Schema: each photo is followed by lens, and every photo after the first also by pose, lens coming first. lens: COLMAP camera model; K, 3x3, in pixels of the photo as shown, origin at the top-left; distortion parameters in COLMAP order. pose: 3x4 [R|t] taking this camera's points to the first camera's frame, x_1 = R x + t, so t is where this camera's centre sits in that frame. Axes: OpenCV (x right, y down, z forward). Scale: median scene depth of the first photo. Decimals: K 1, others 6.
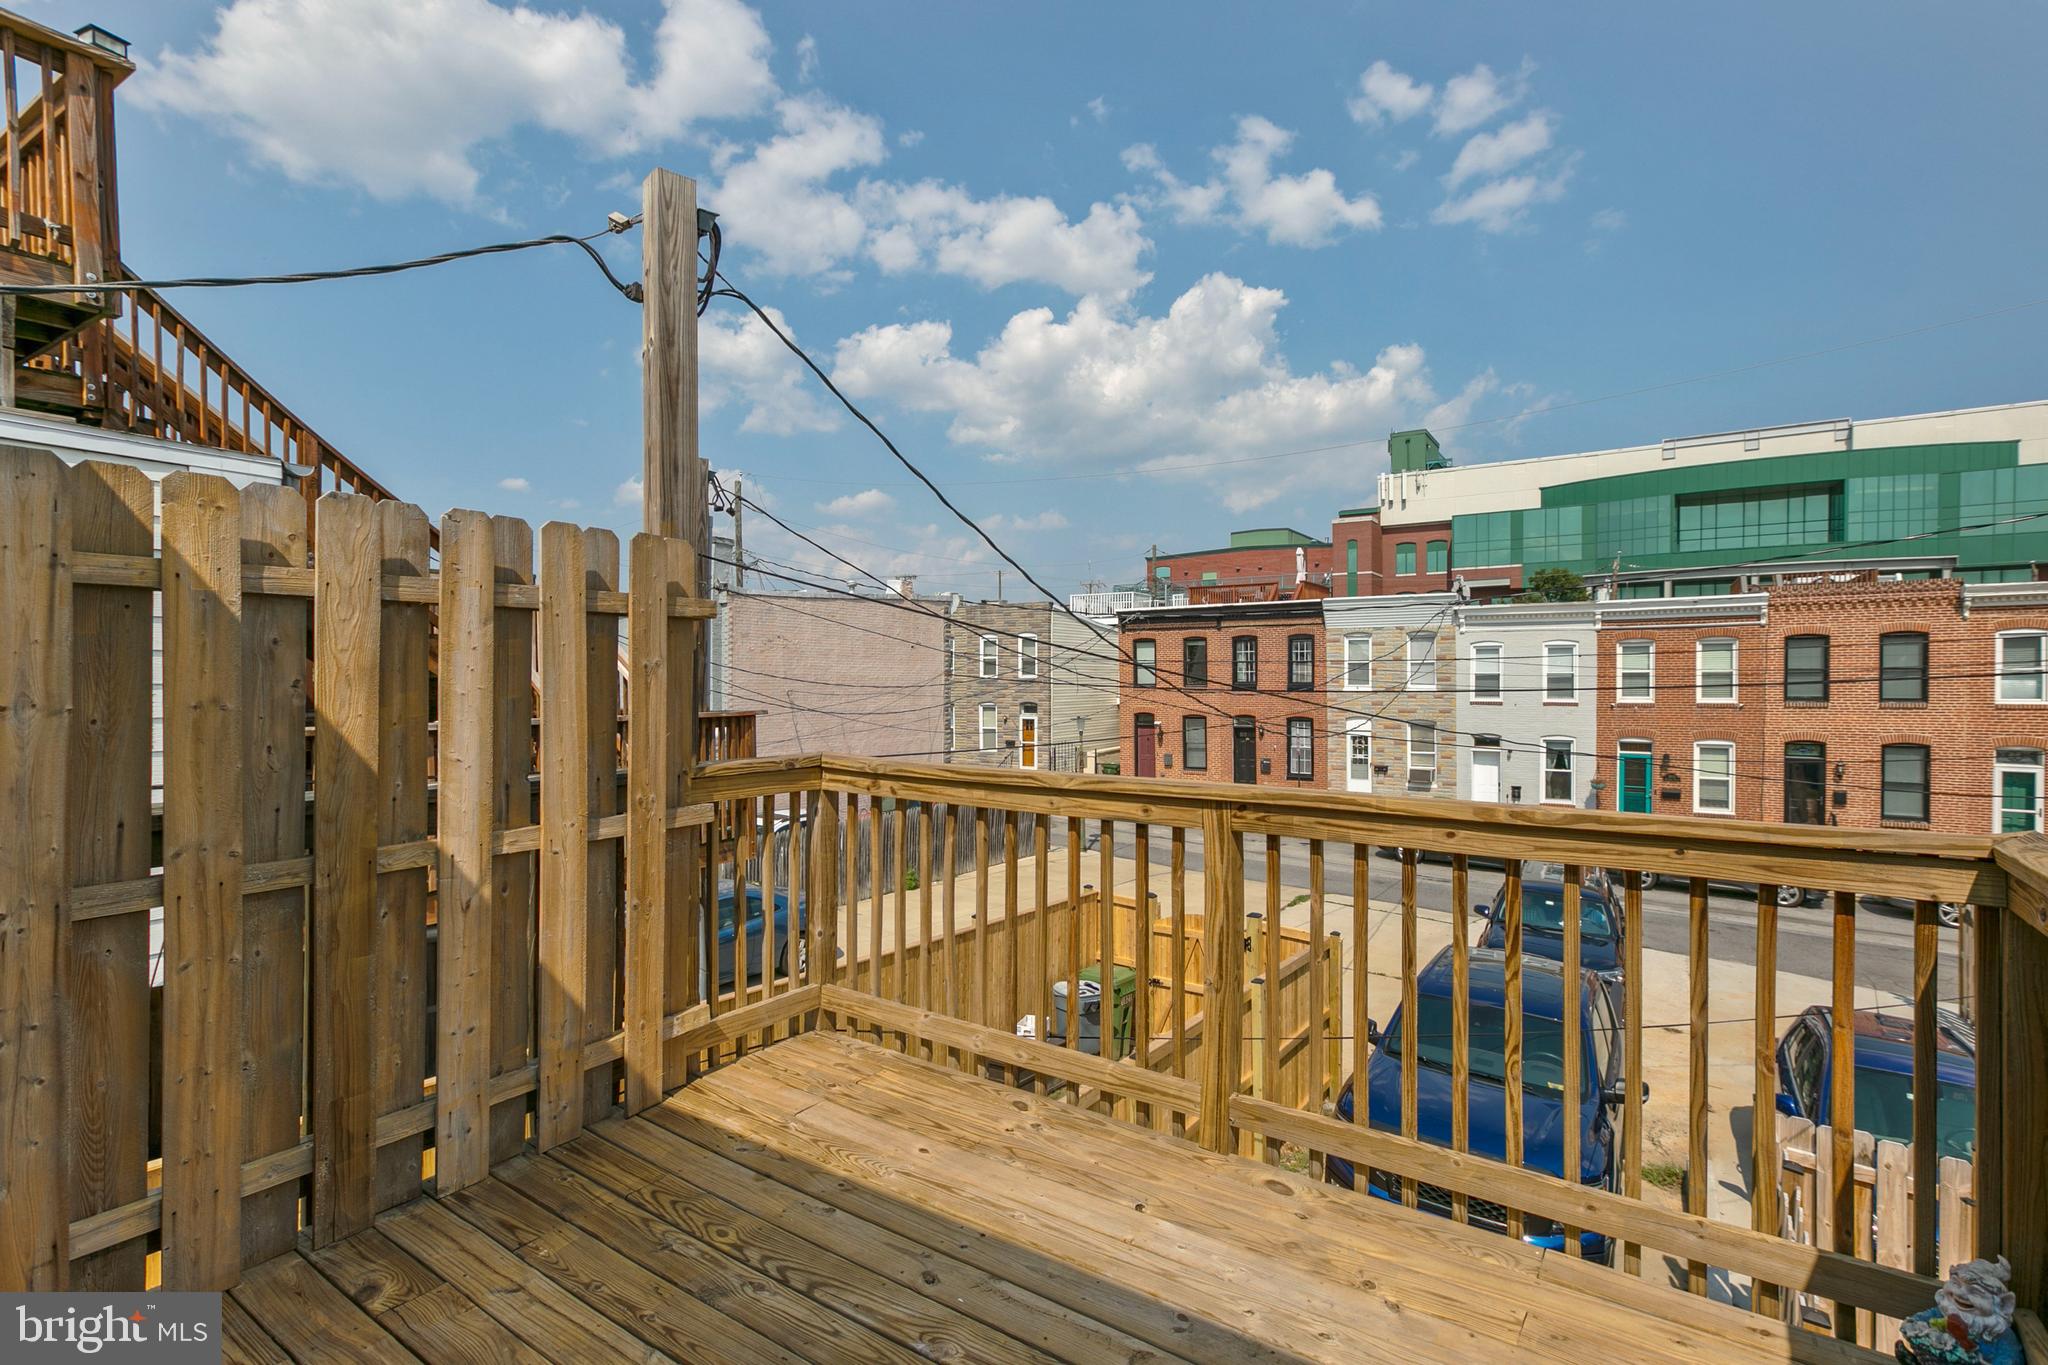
lens RADIAL K [[952.5, 0, 1017.2], [0, 952.5, 683.6], [0, 0, 1]] dist [-0.000853, 0.009527]
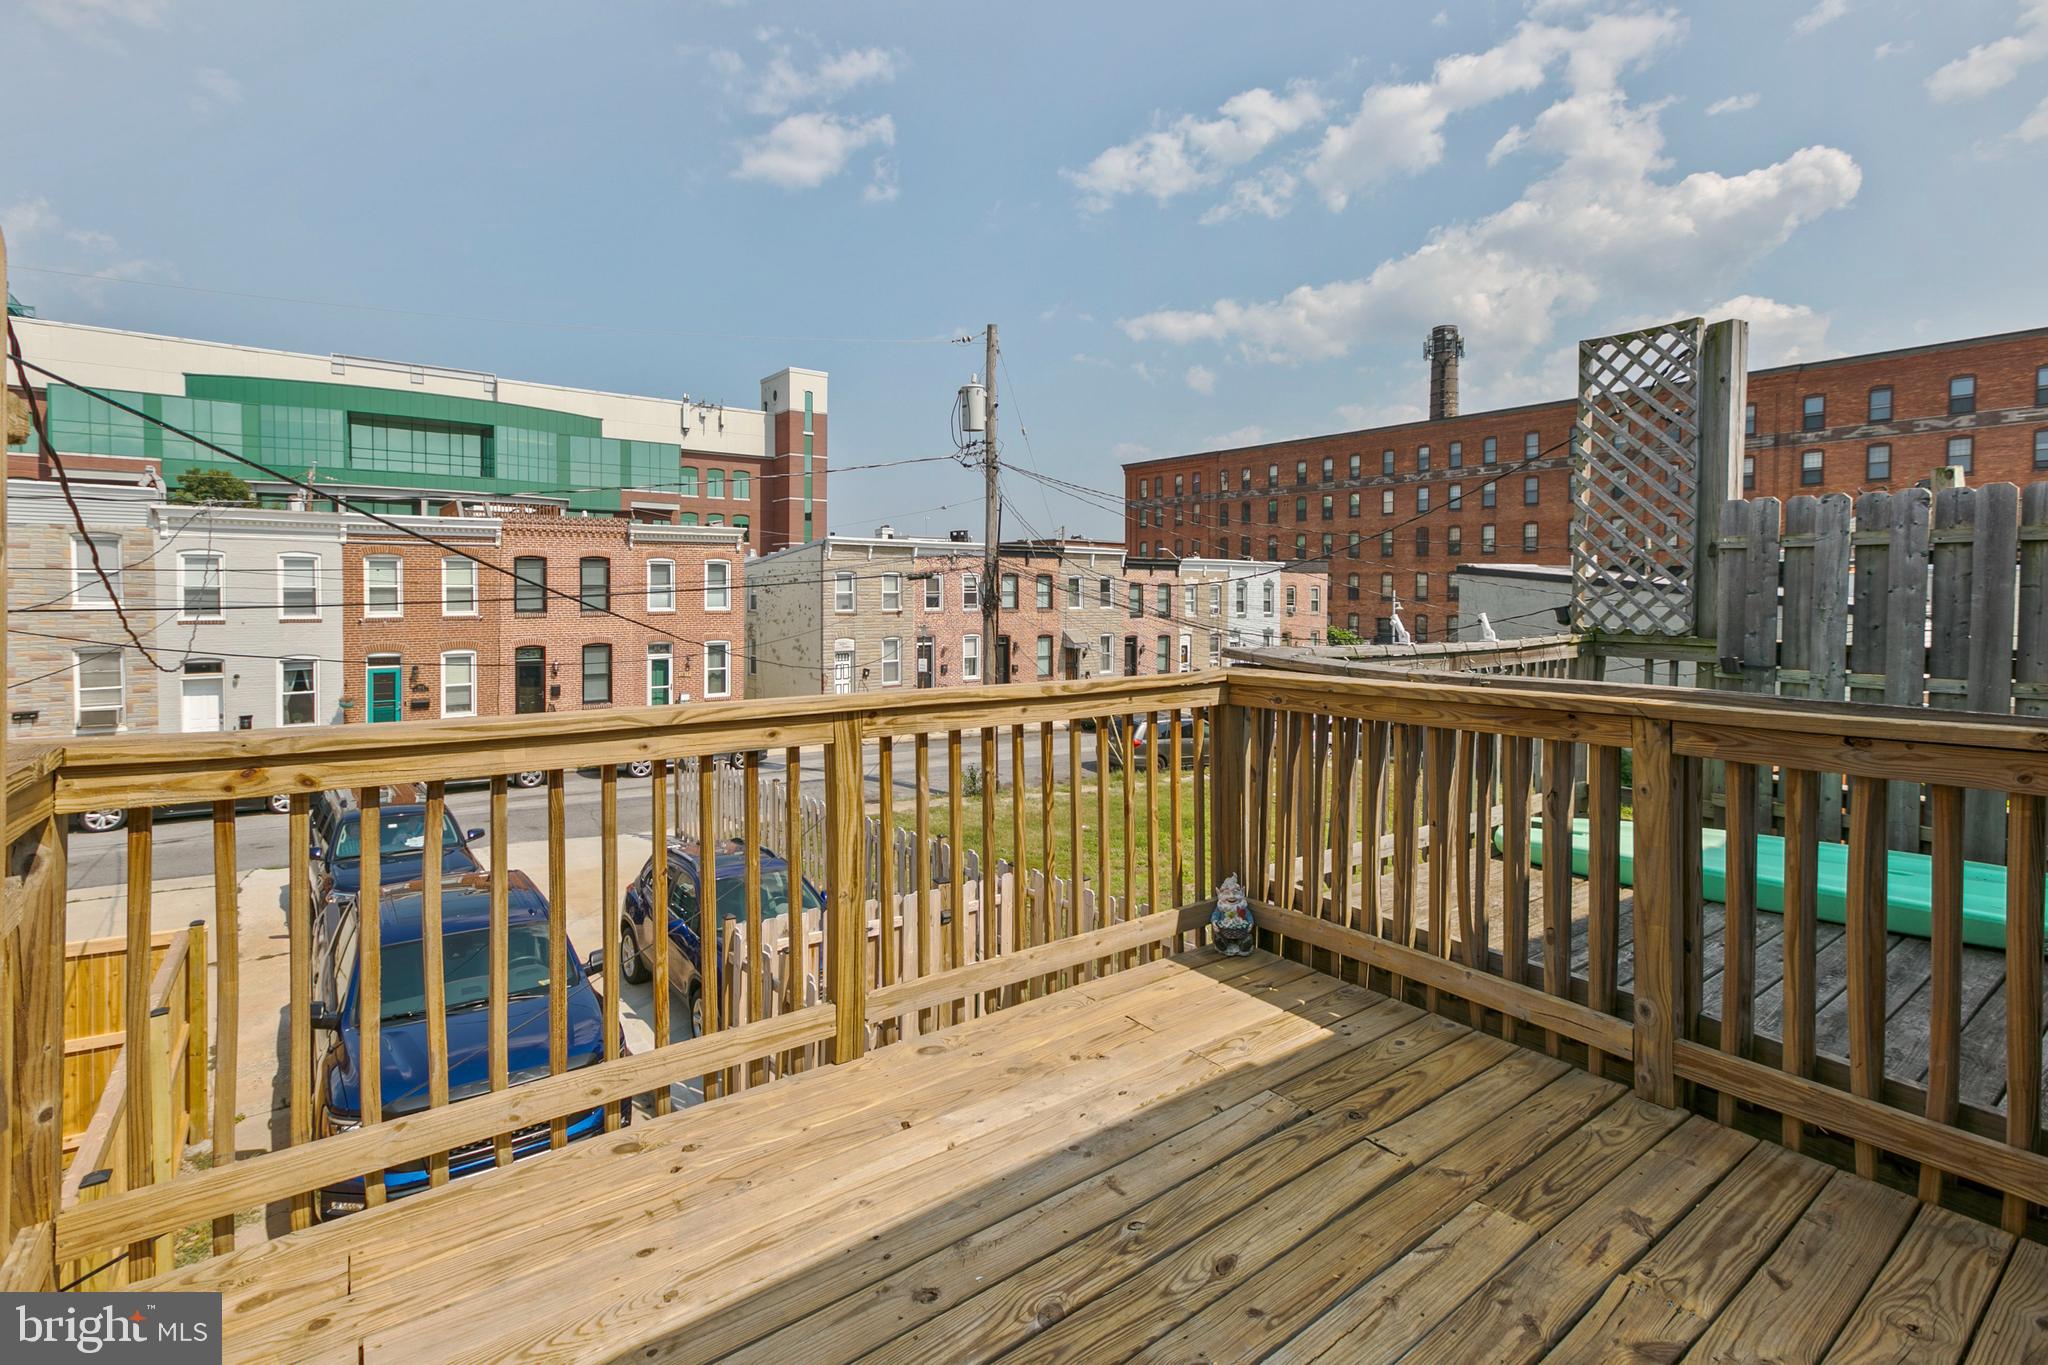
lens RADIAL K [[952.5, 0, 986.0], [0, 952.5, 601.0], [0, 0, 1]] dist [-0.000853, 0.009527]
pose [[0.333542, -0.006695, 0.942712, -0.086899], [0.004494, 0.999975, 0.005512, 0.000108], [-0.942725, 0.002399, 0.333563, 0.066527]]
